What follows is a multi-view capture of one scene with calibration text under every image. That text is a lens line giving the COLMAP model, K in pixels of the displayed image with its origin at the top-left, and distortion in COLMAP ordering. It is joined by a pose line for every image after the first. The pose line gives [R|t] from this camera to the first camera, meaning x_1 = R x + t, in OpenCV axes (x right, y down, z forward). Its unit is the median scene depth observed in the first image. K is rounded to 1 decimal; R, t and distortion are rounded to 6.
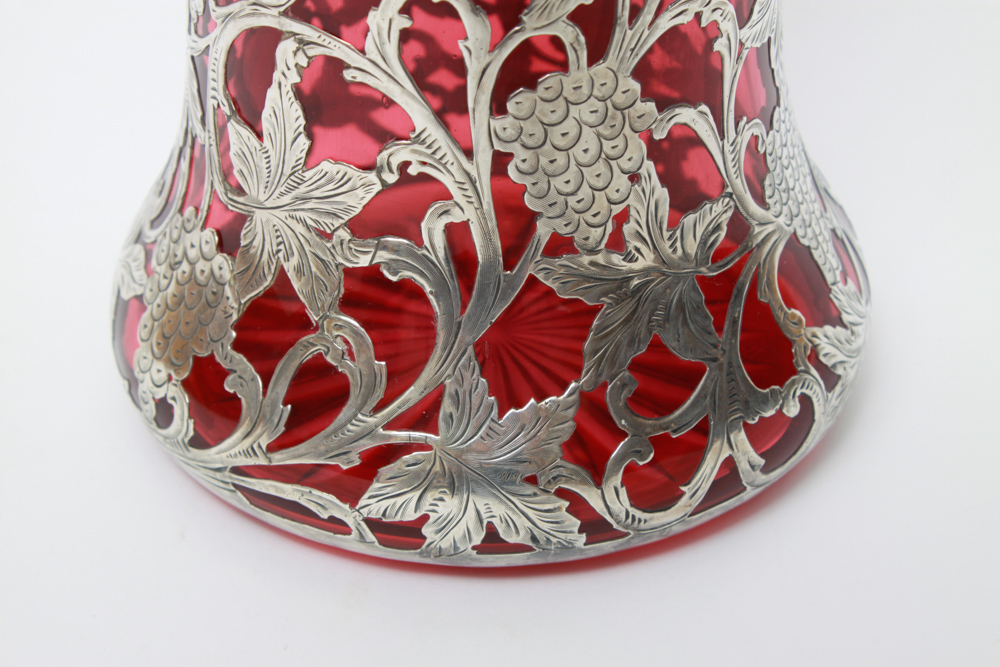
lens RADIAL K [[2546.8, 0, 499.9], [0, 2546.8, 334.5], [0, 0, 1]] dist [0.033372, 0.000000]
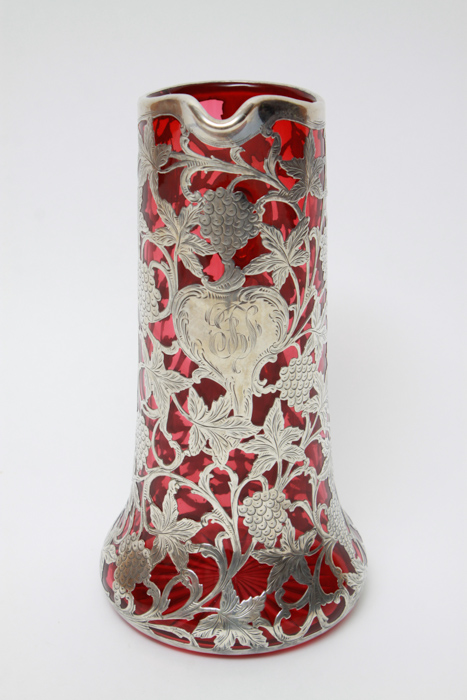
lens RADIAL K [[1764.3, 0, 231.3], [0, 1764.3, 350.5], [0, 0, 1]] dist [0.153493, 0.000000]
pose [[0.999821, 0.001281, 0.018895, -0.050071], [0.001252, 0.991055, -0.133449, 0.015587], [-0.018897, 0.133449, 0.990876, -1.119858]]
